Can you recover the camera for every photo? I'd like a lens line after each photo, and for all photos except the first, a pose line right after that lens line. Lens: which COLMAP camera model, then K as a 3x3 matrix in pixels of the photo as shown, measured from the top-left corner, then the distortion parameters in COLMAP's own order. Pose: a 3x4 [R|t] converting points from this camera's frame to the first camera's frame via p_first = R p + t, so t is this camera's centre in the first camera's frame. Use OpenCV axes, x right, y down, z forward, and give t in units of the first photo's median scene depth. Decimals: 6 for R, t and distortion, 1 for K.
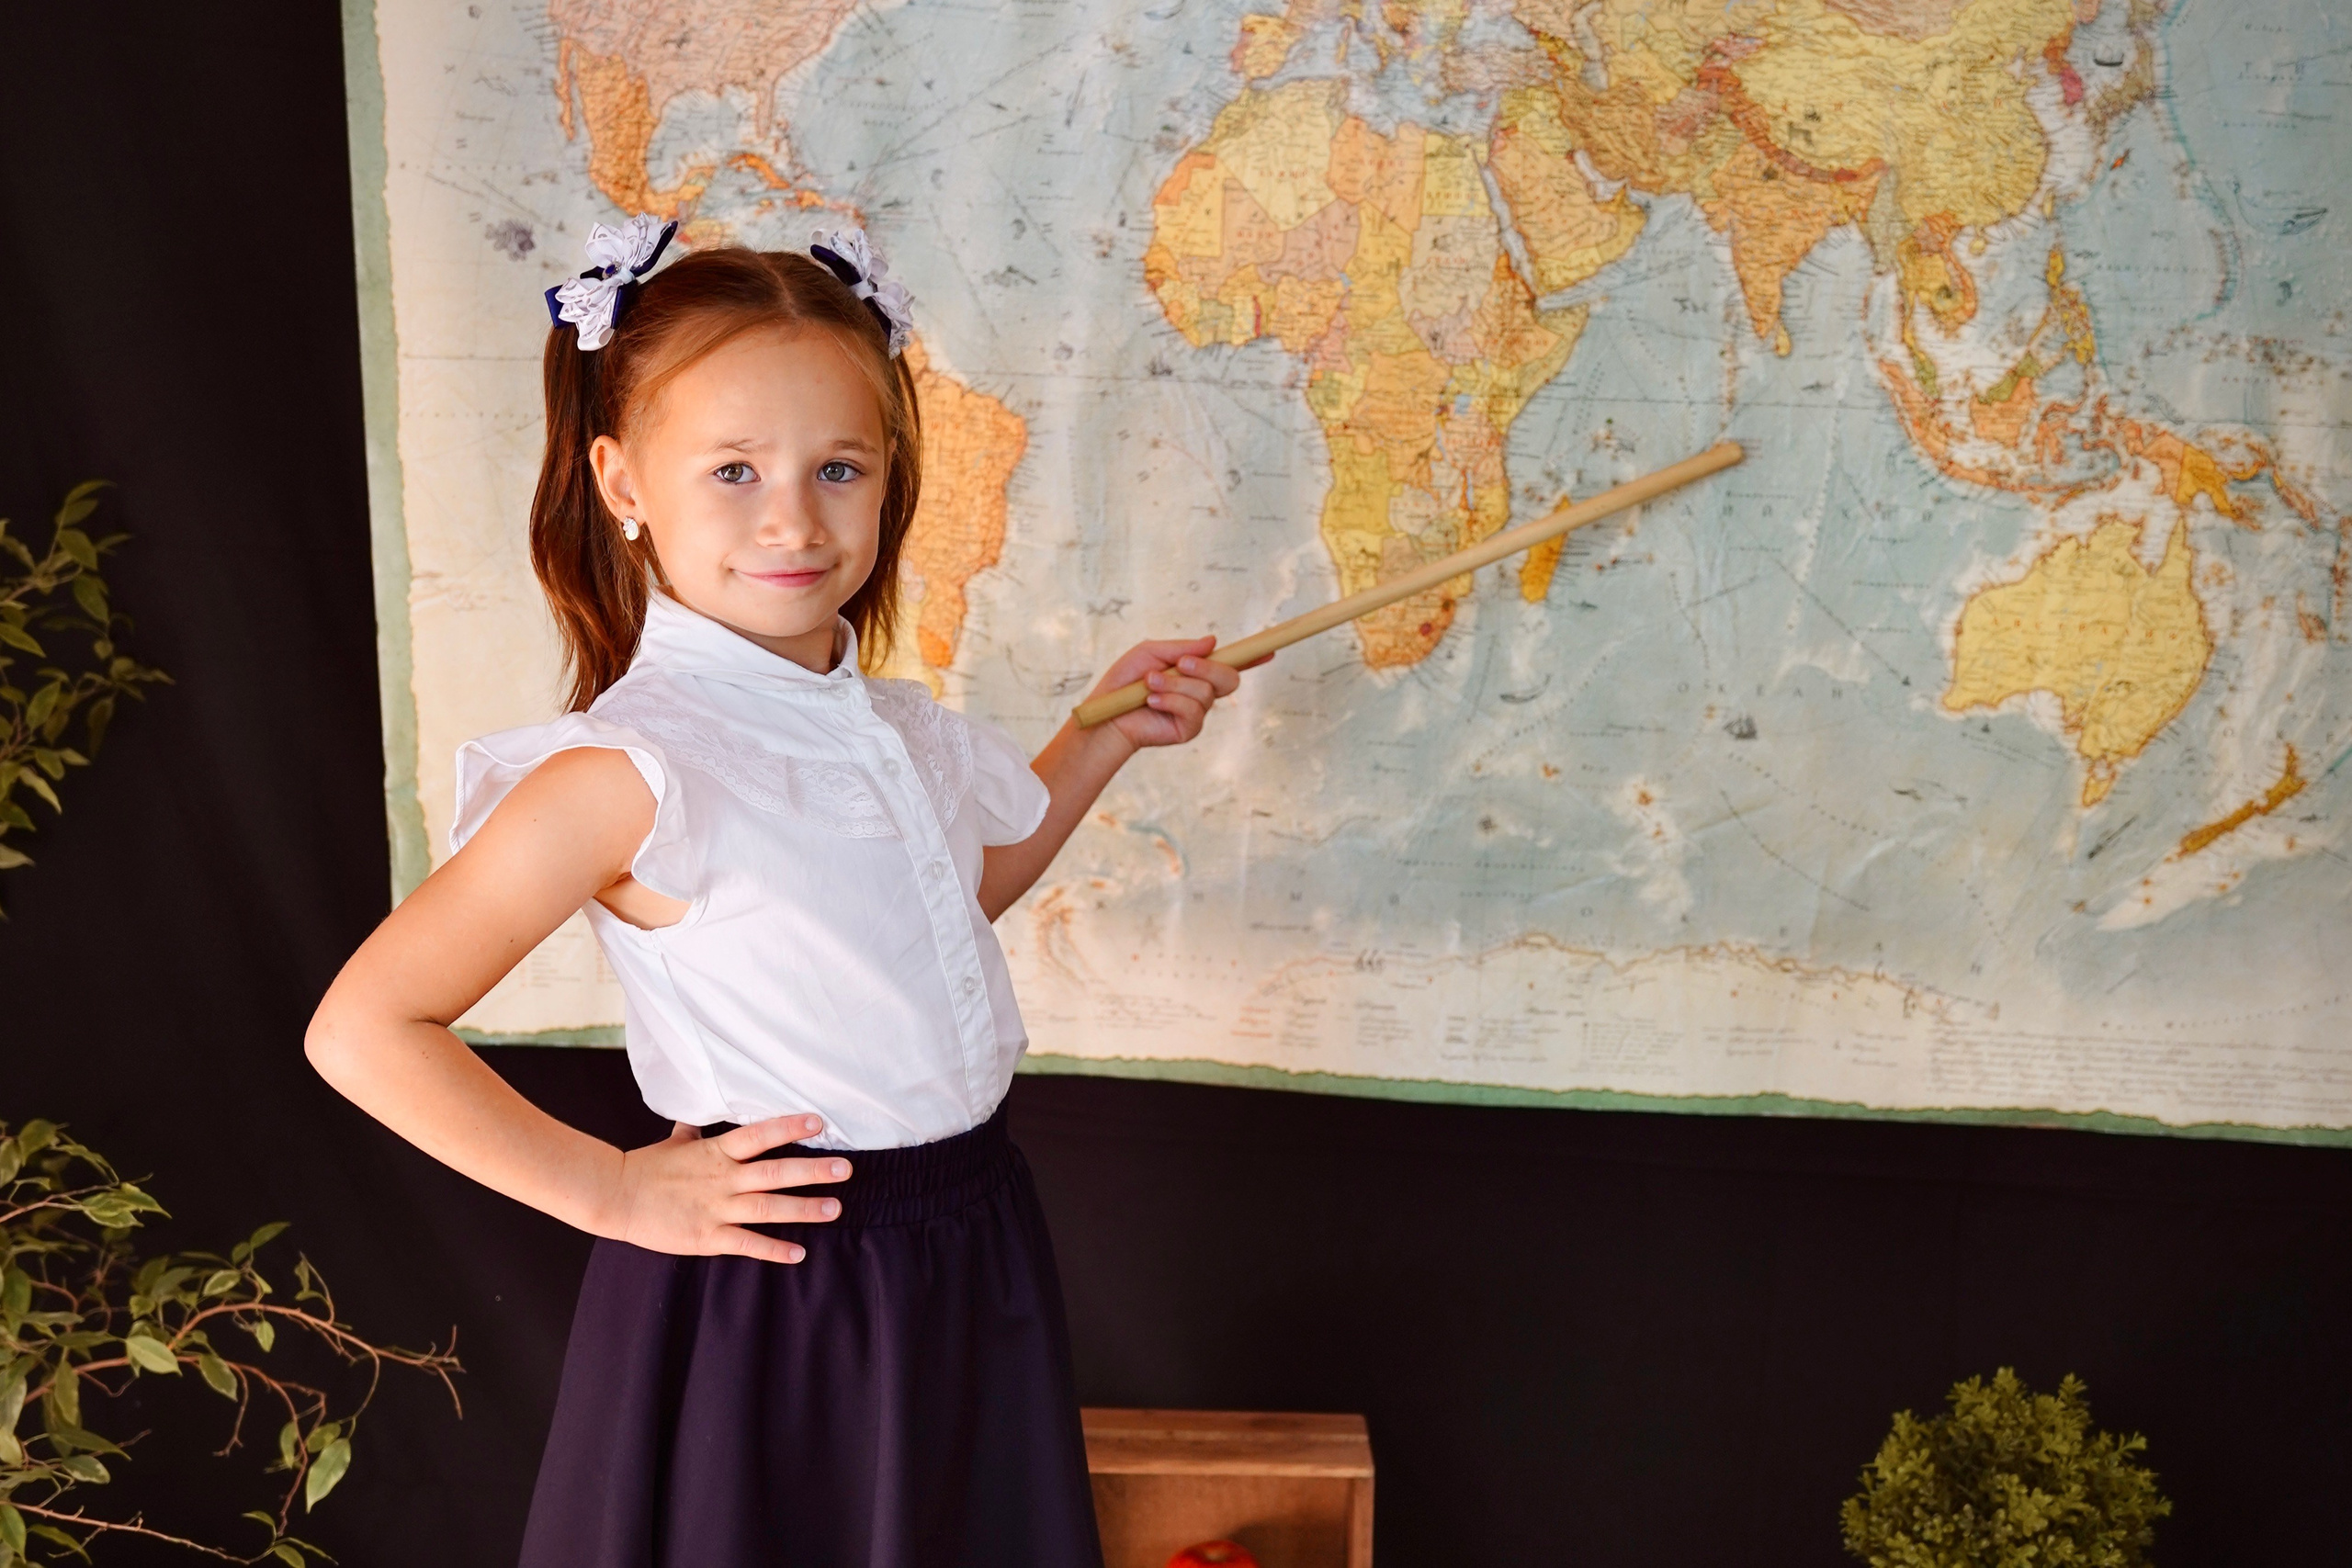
lens RADIAL K [[3053.4, 0, 1194.5], [0, 3053.4, 851.4], [0, 0, 1]] dist [-0.022936, 0.000000]
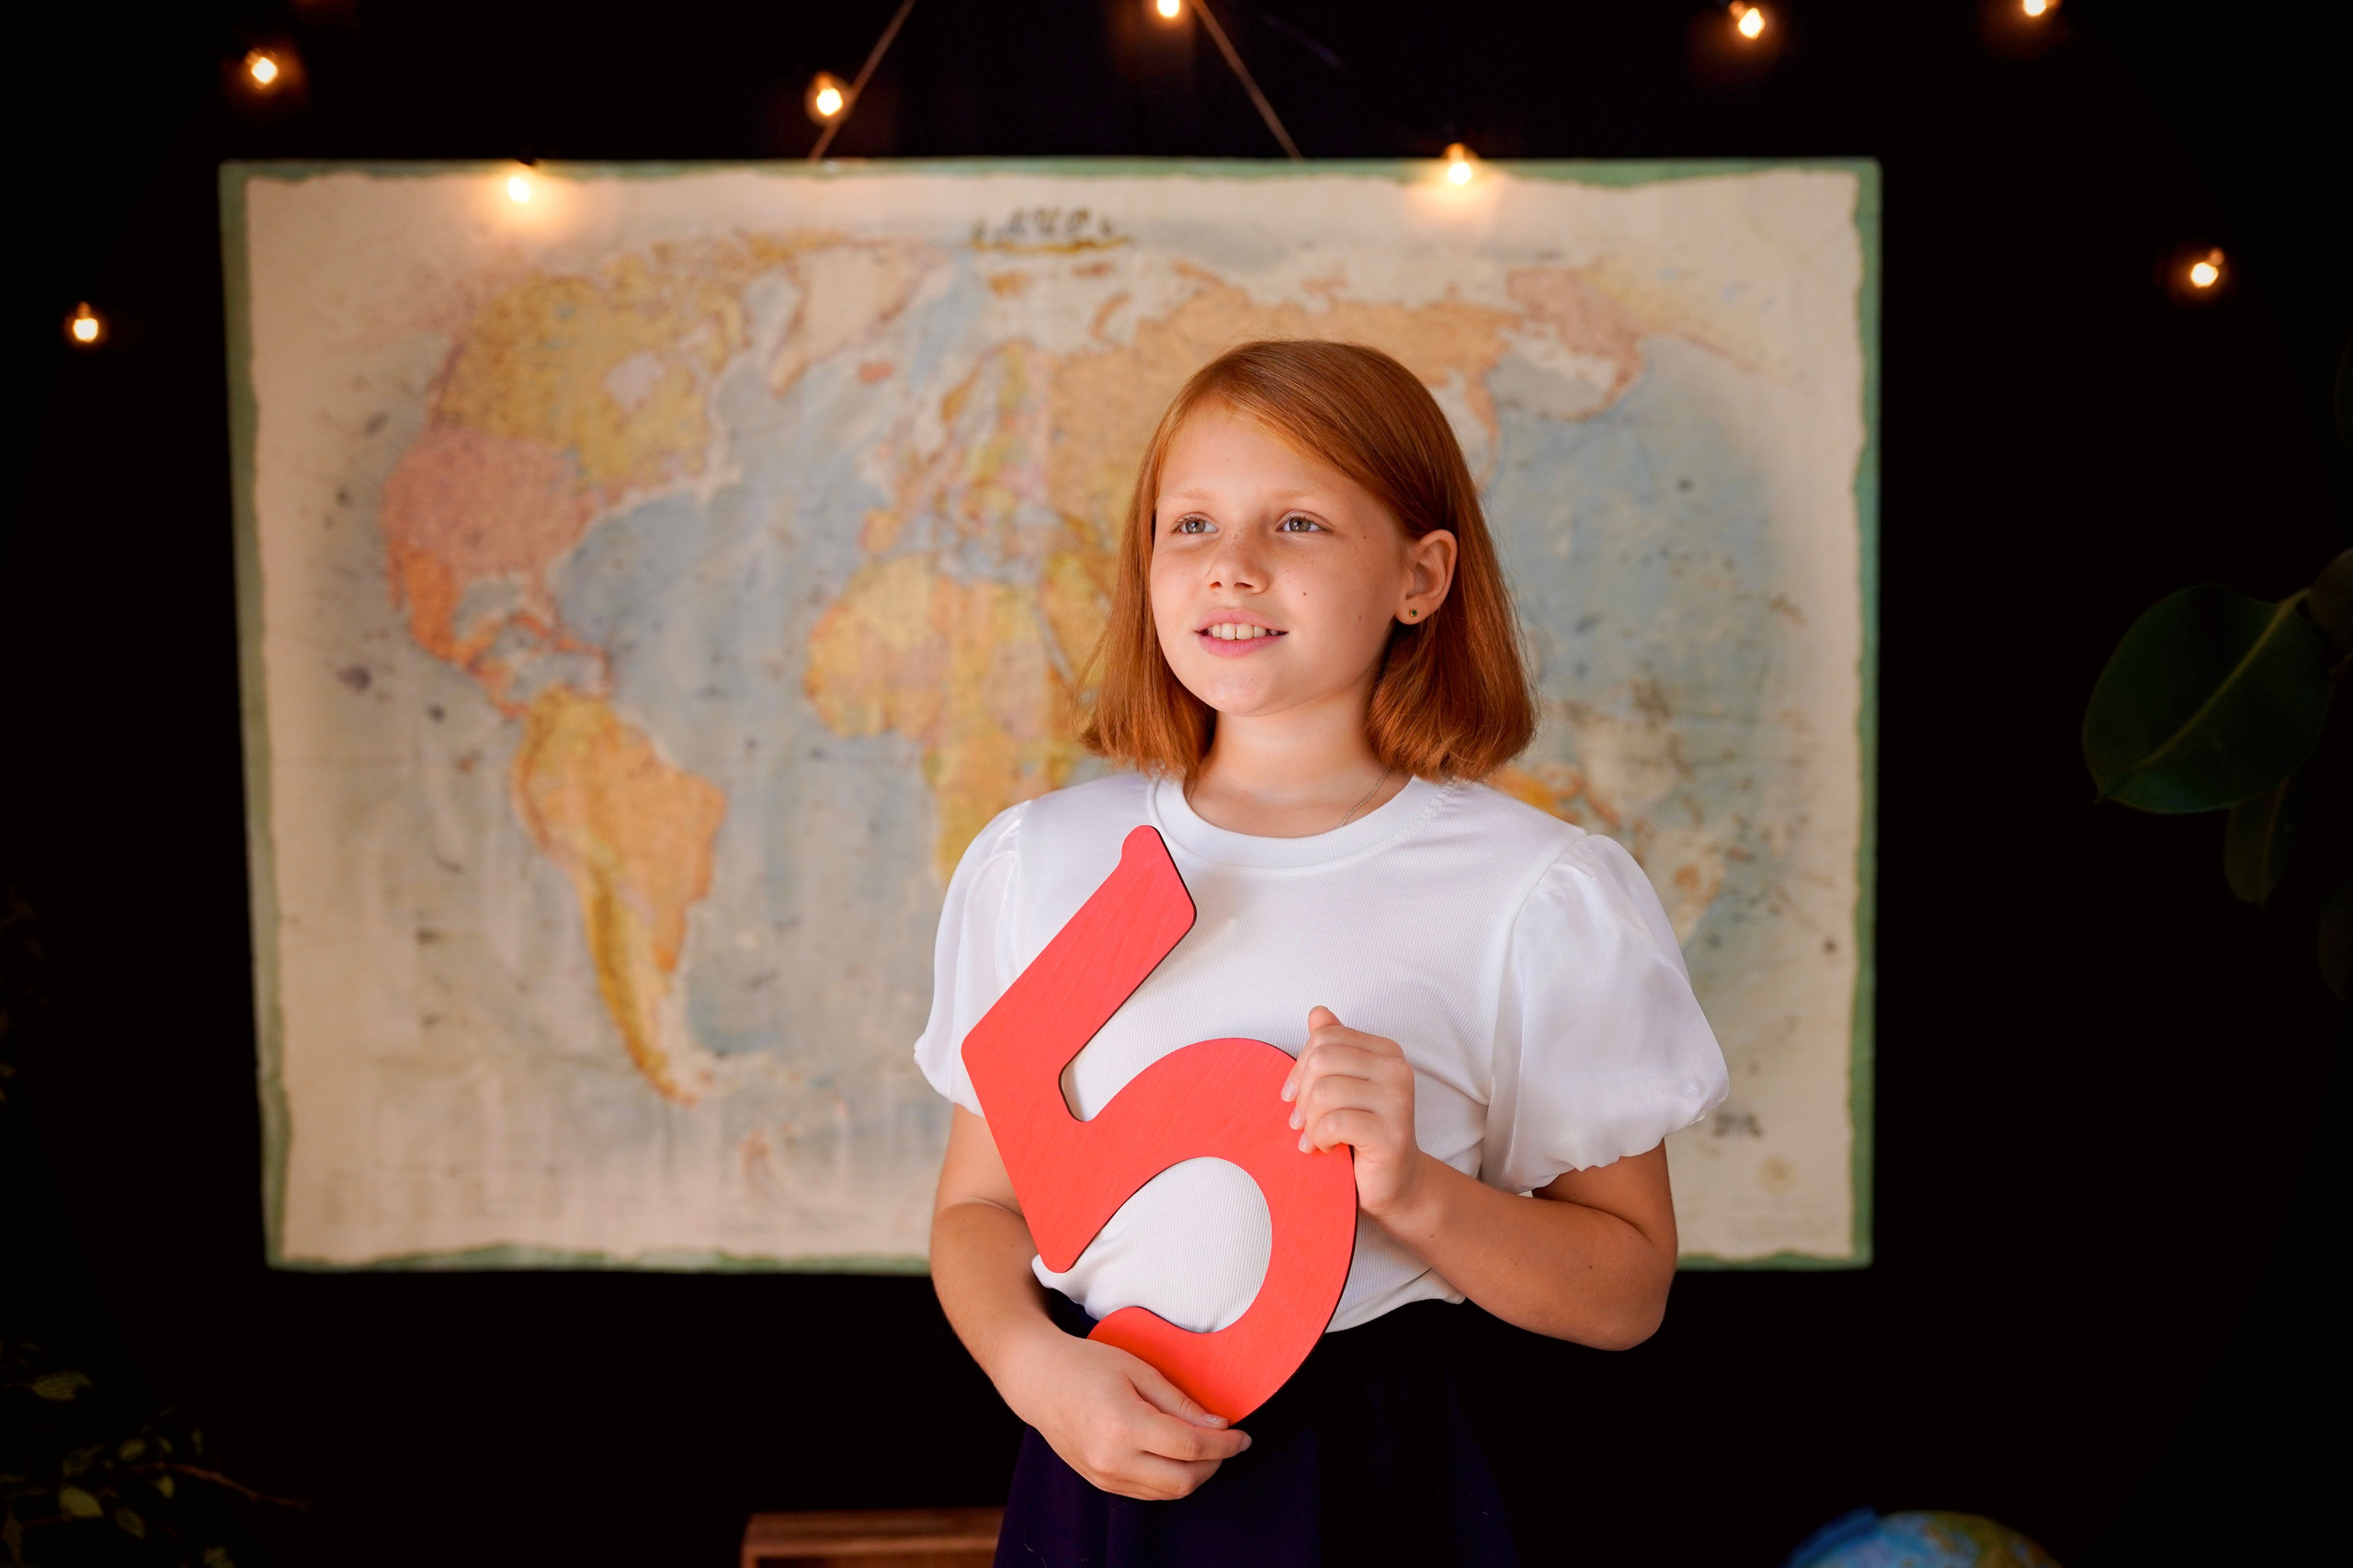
lens RADIAL K [[2966.8, 0, 1193.6], [0, 2966.8, 813.9], [0, 0, 1]] dist [-0.001238, 0.000000]
pose [[0.995587, -0.036375, 0.086508, 0.043174], [0.050934, 0.983681, -0.172560, 0.120821], [-0.078819, 0.176205, 0.981193, -0.379232]]
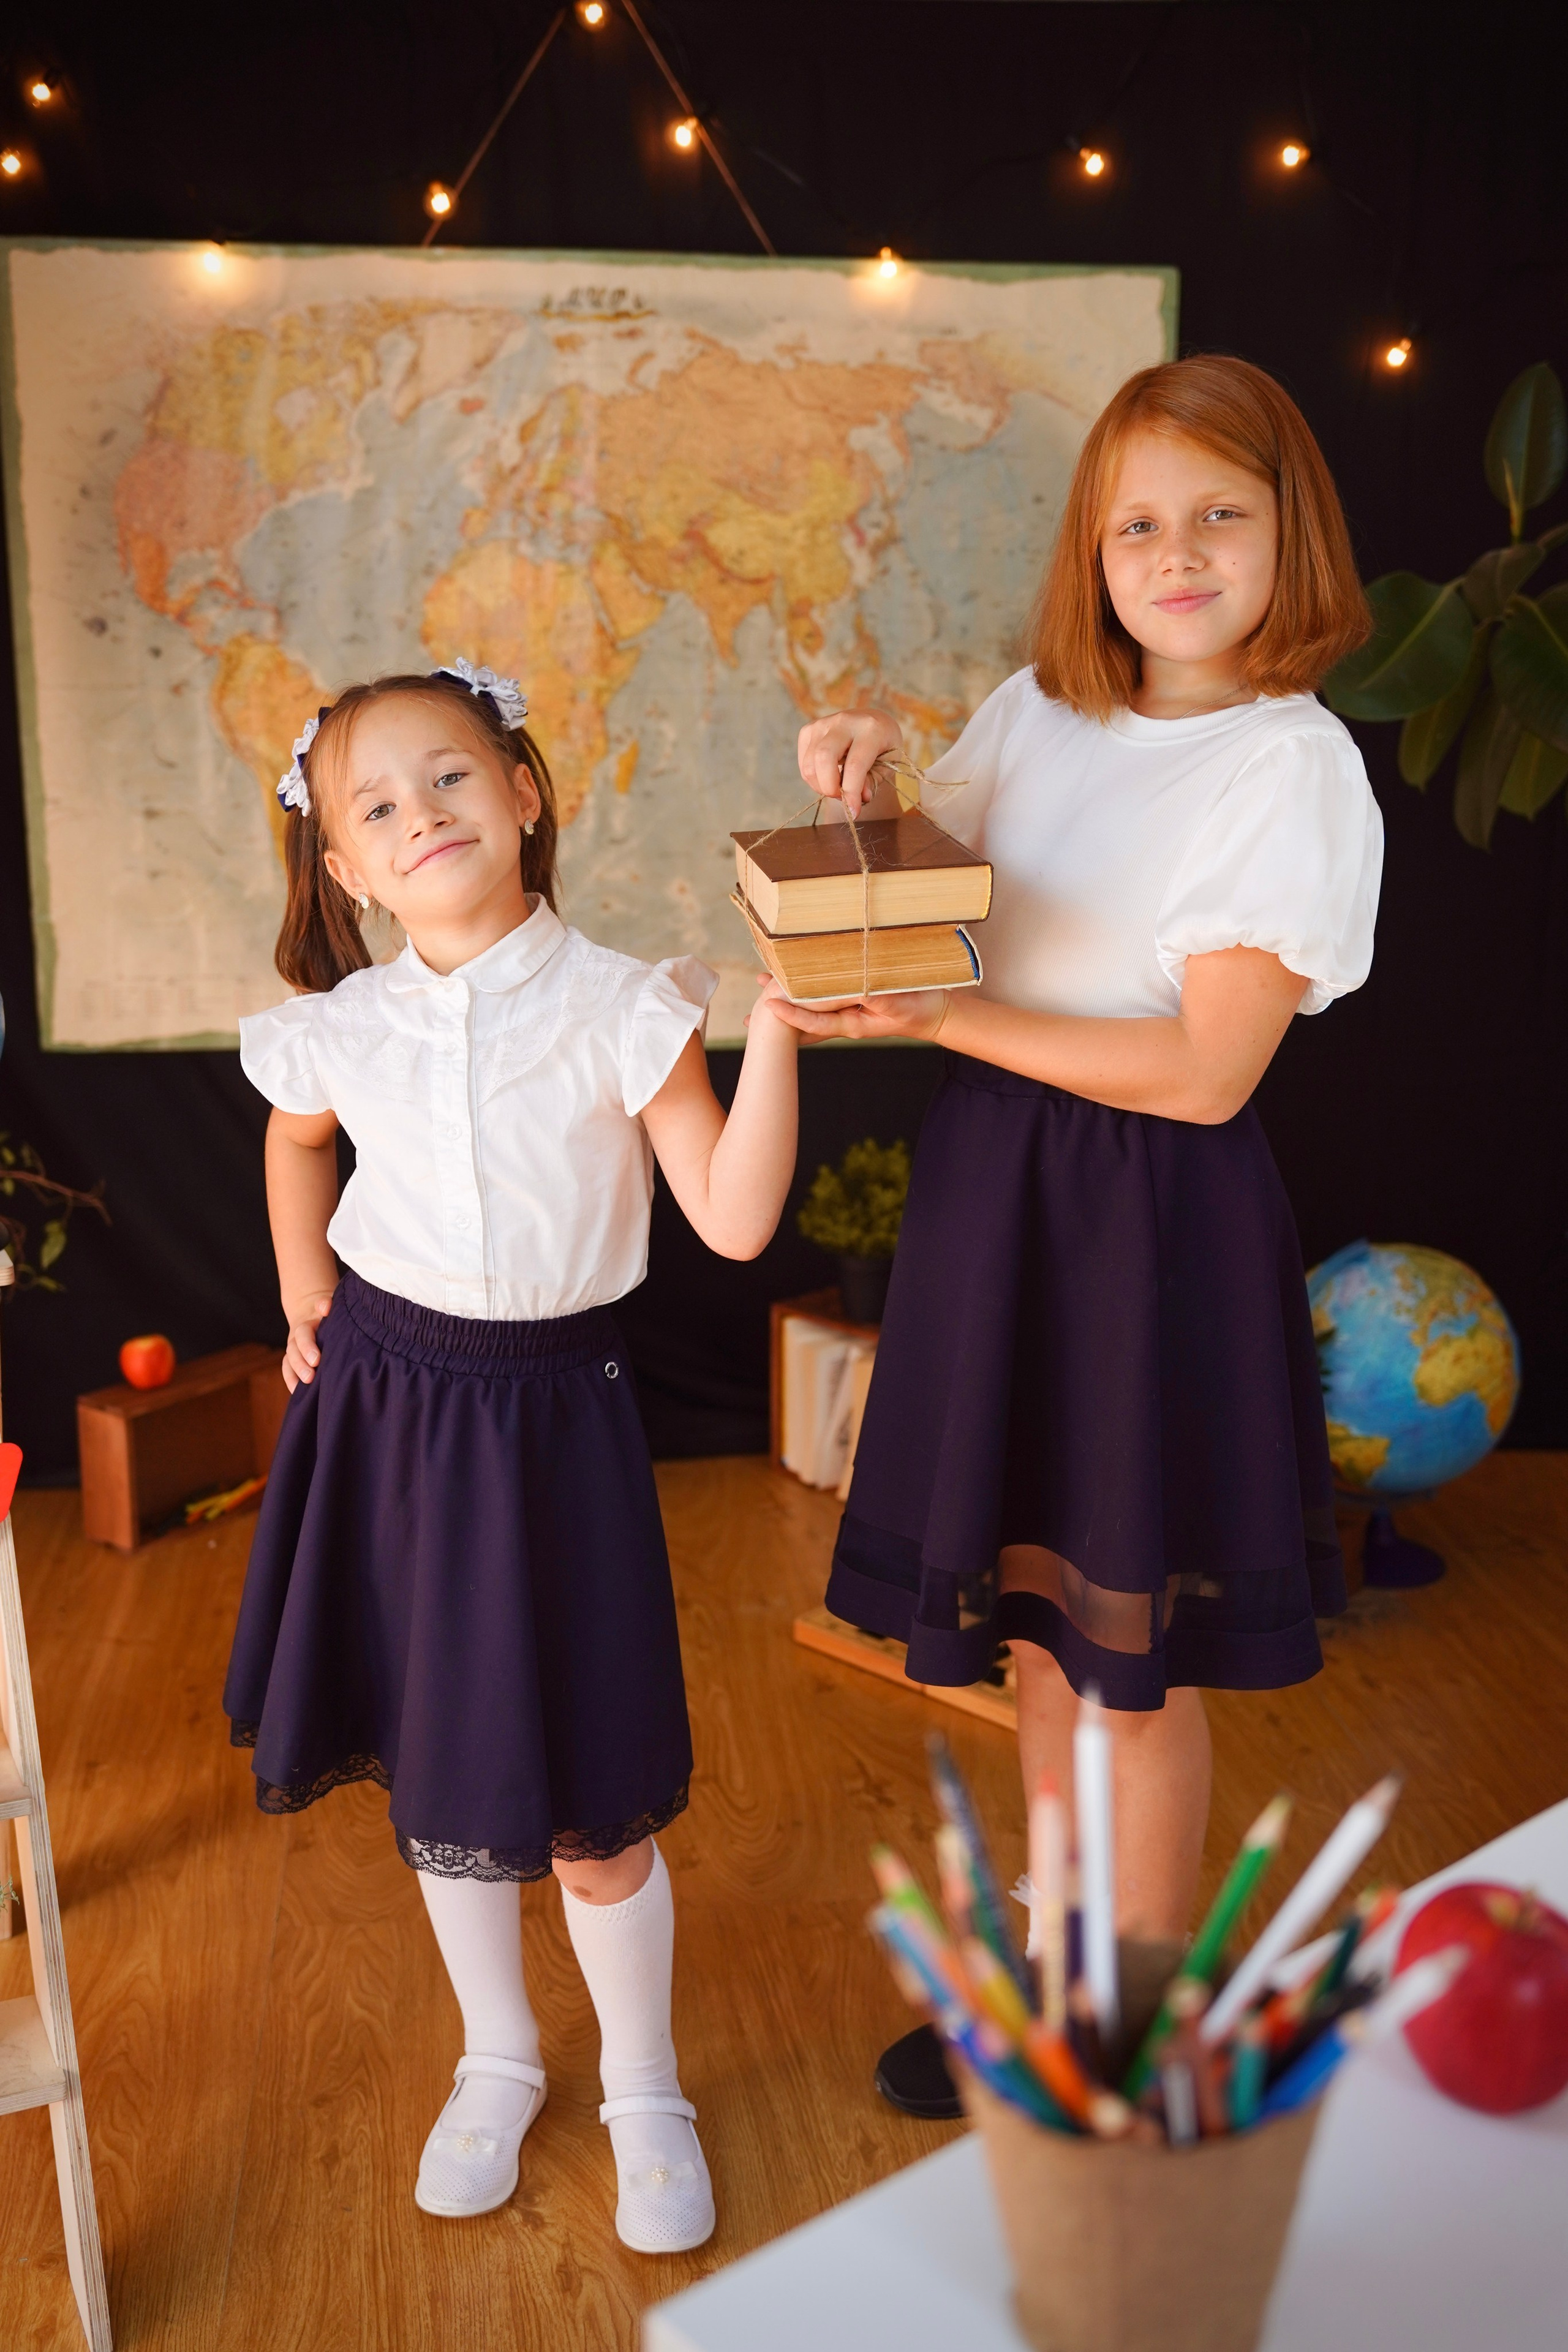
lens RADIAL K [[2415.9, 0, 780.0], [0, 2415.9, 1175.3], [0, 0, 1]] dist [-0.015366, 0.000000]
pose [[0.980721, -0.061651, 0.185434, -0.103746], [0.062838, 0.998024, -0.000527, 0.186003], [-0.185035, 0.012169, 0.982657, -0.622826]]
